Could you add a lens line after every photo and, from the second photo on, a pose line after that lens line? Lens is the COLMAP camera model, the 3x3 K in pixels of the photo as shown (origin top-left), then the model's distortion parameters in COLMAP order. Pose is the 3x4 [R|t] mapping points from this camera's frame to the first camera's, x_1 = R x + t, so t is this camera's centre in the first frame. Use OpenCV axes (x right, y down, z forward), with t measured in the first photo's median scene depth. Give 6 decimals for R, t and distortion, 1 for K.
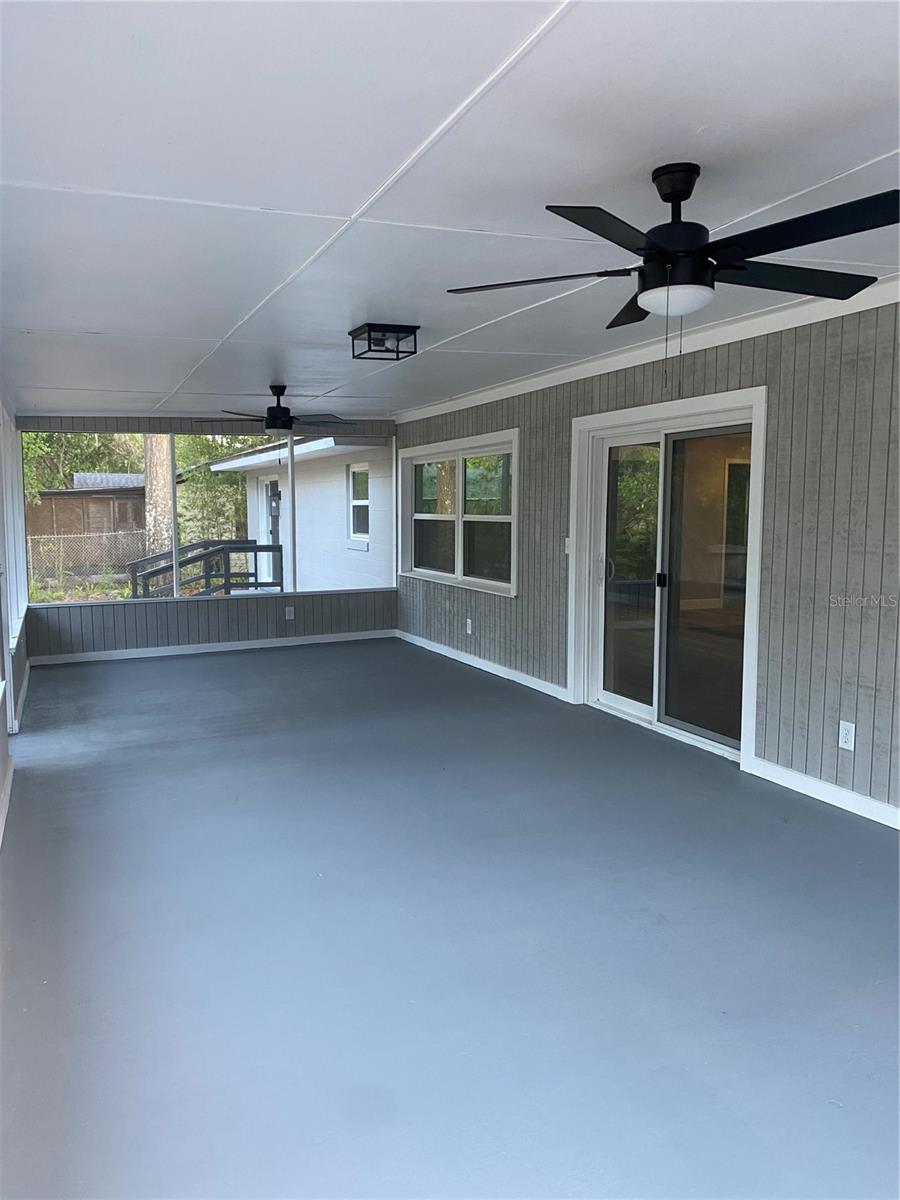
lens RADIAL K [[922.6, 0, 434.8], [0, 922.6, 603.4], [0, 0, 1]] dist [0.044100, -0.055244]
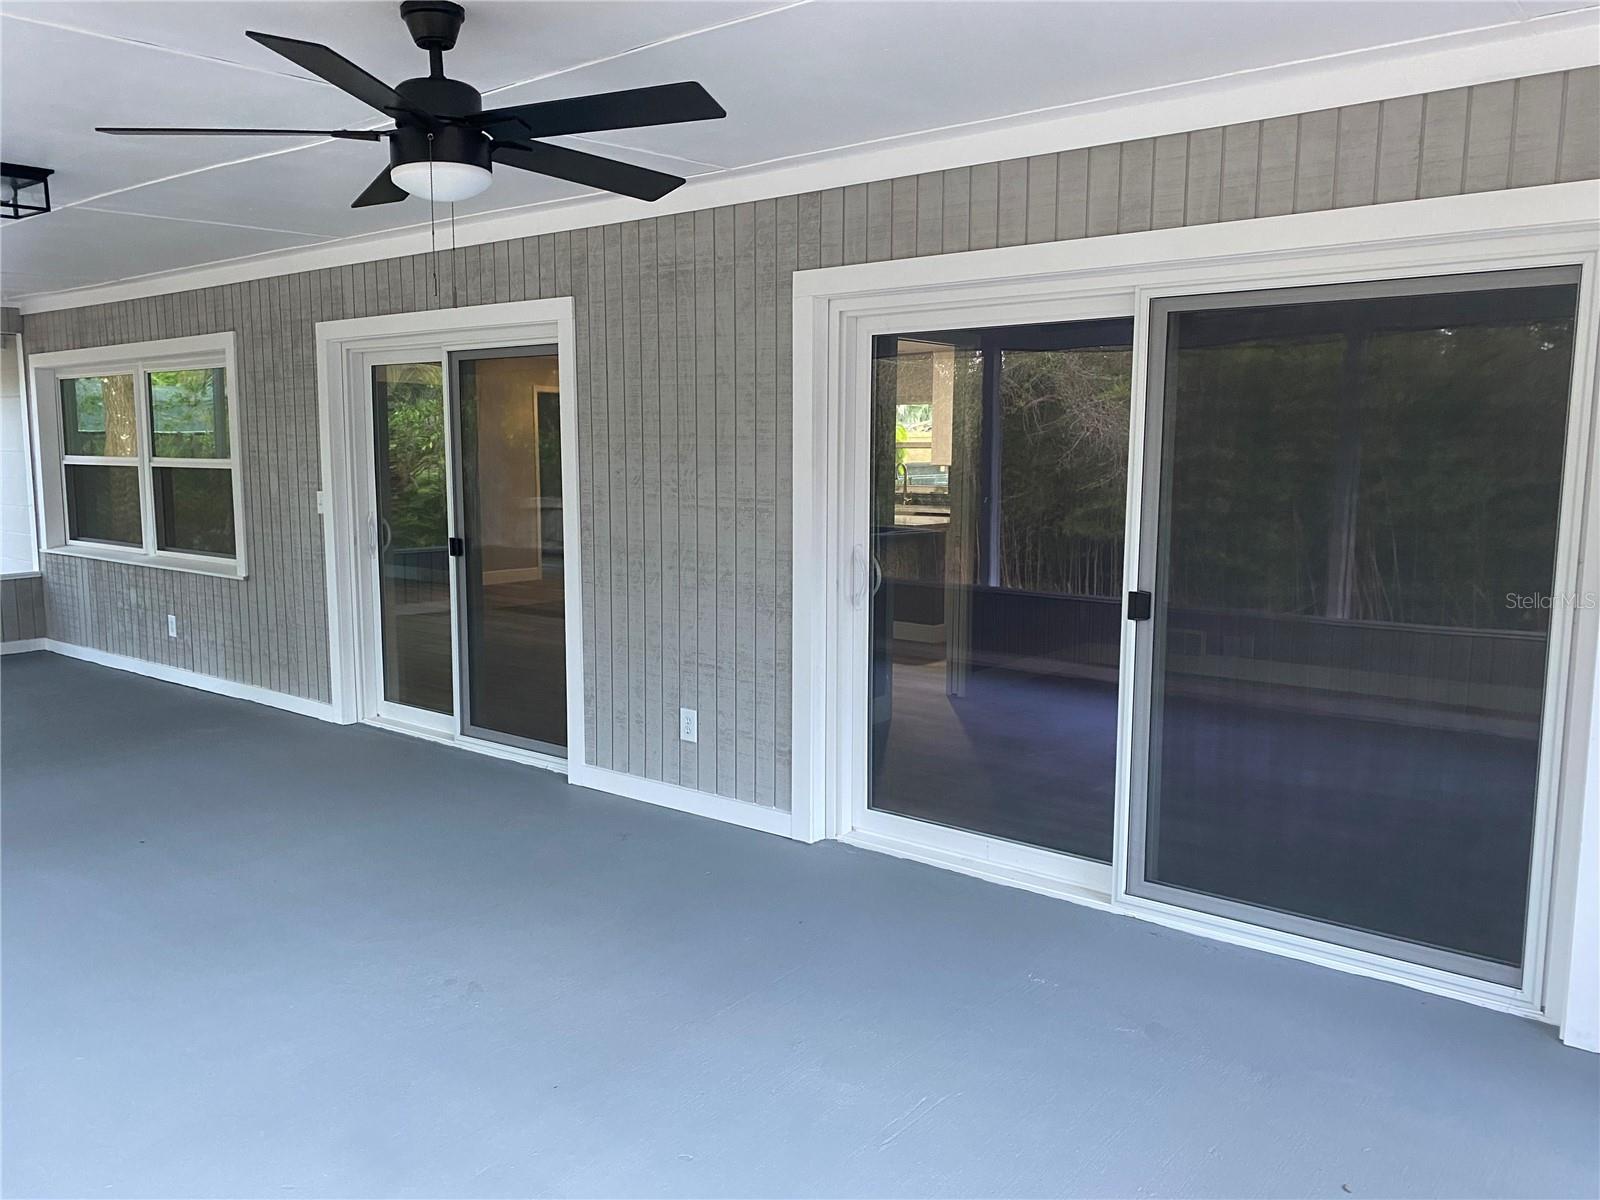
lens RADIAL K [[1230.1, 0, 805.8], [0, 1230.1, 604.0], [0, 0, 1]] dist [0.044100, -0.055244]
pose [[0.871414, -0.059754, 0.486895, 0.001669], [0.048417, 0.998184, 0.035849, -0.001173], [-0.488152, -0.007665, 0.872725, -0.015572]]
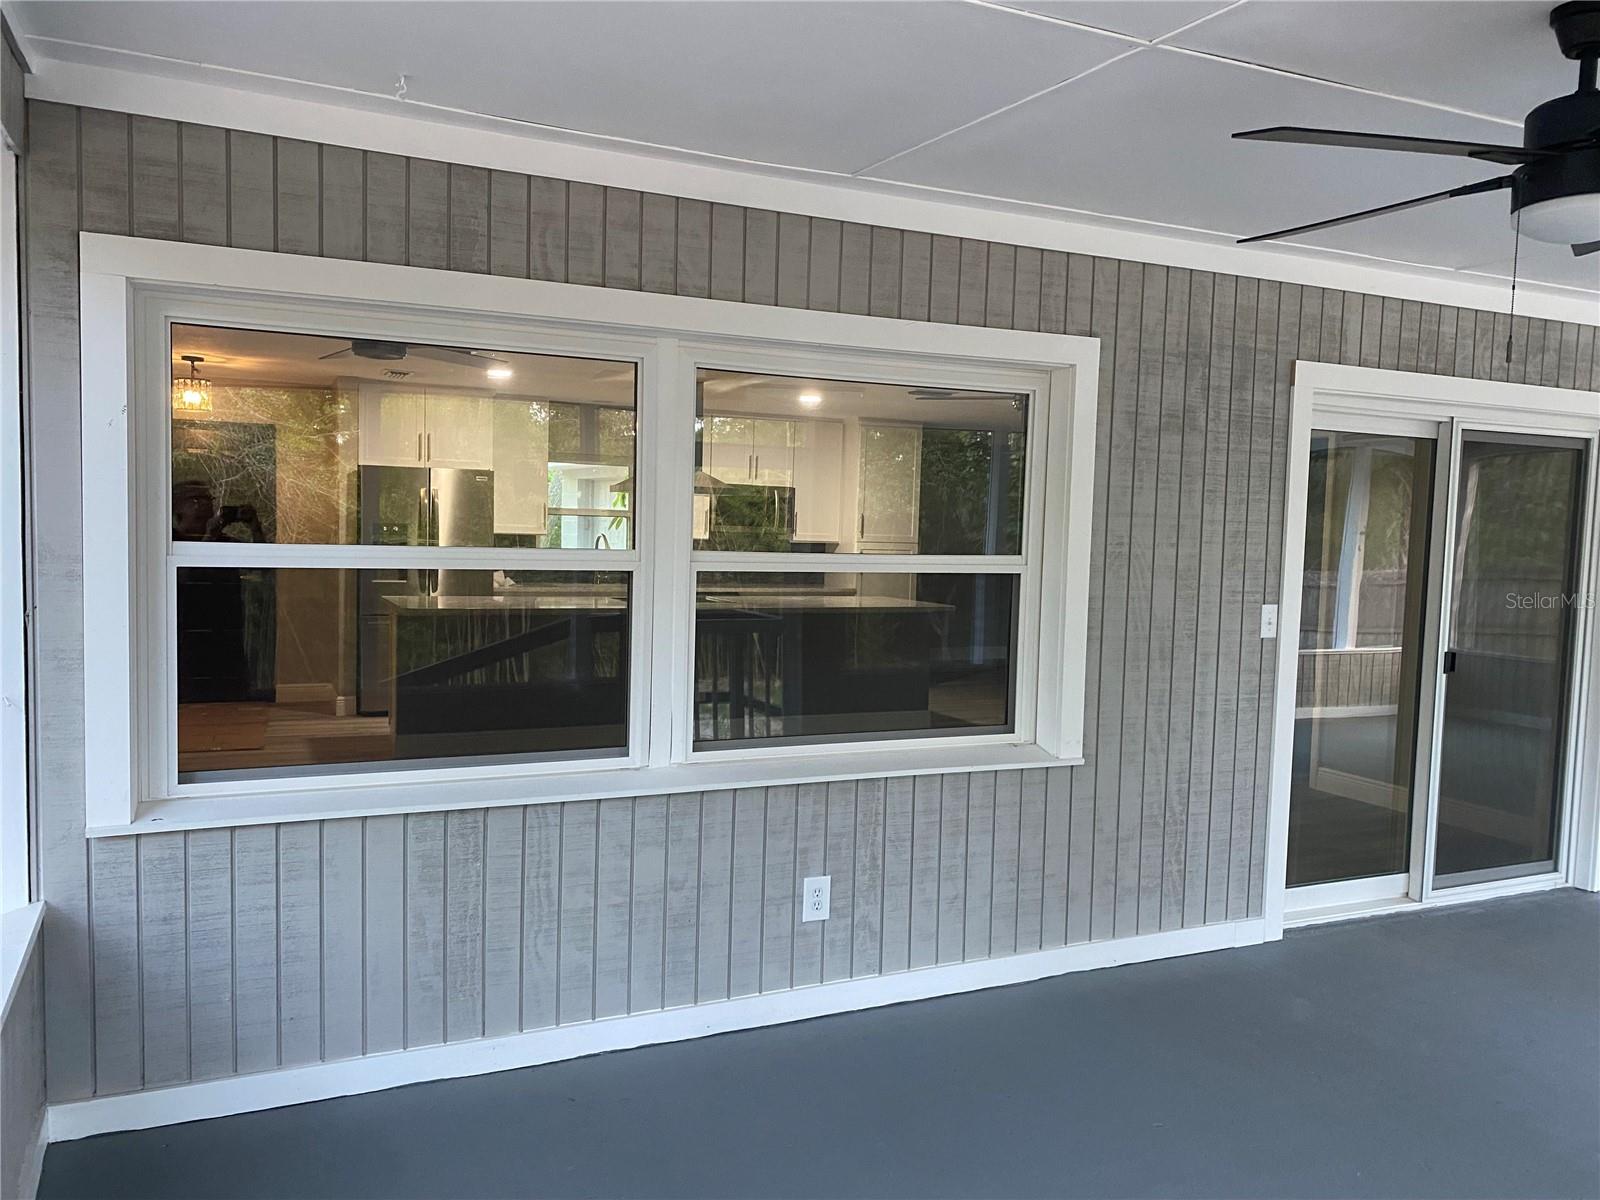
lens RADIAL K [[1325.9, 0, 852.3], [0, 1325.9, 619.6], [0, 0, 1]] dist [0.015048, -0.017729]
pose [[-0.092464, -0.071961, 0.993112, -0.665431], [0.079207, 0.993693, 0.079377, -0.172075], [-0.992561, 0.086001, -0.086181, 1.624932]]
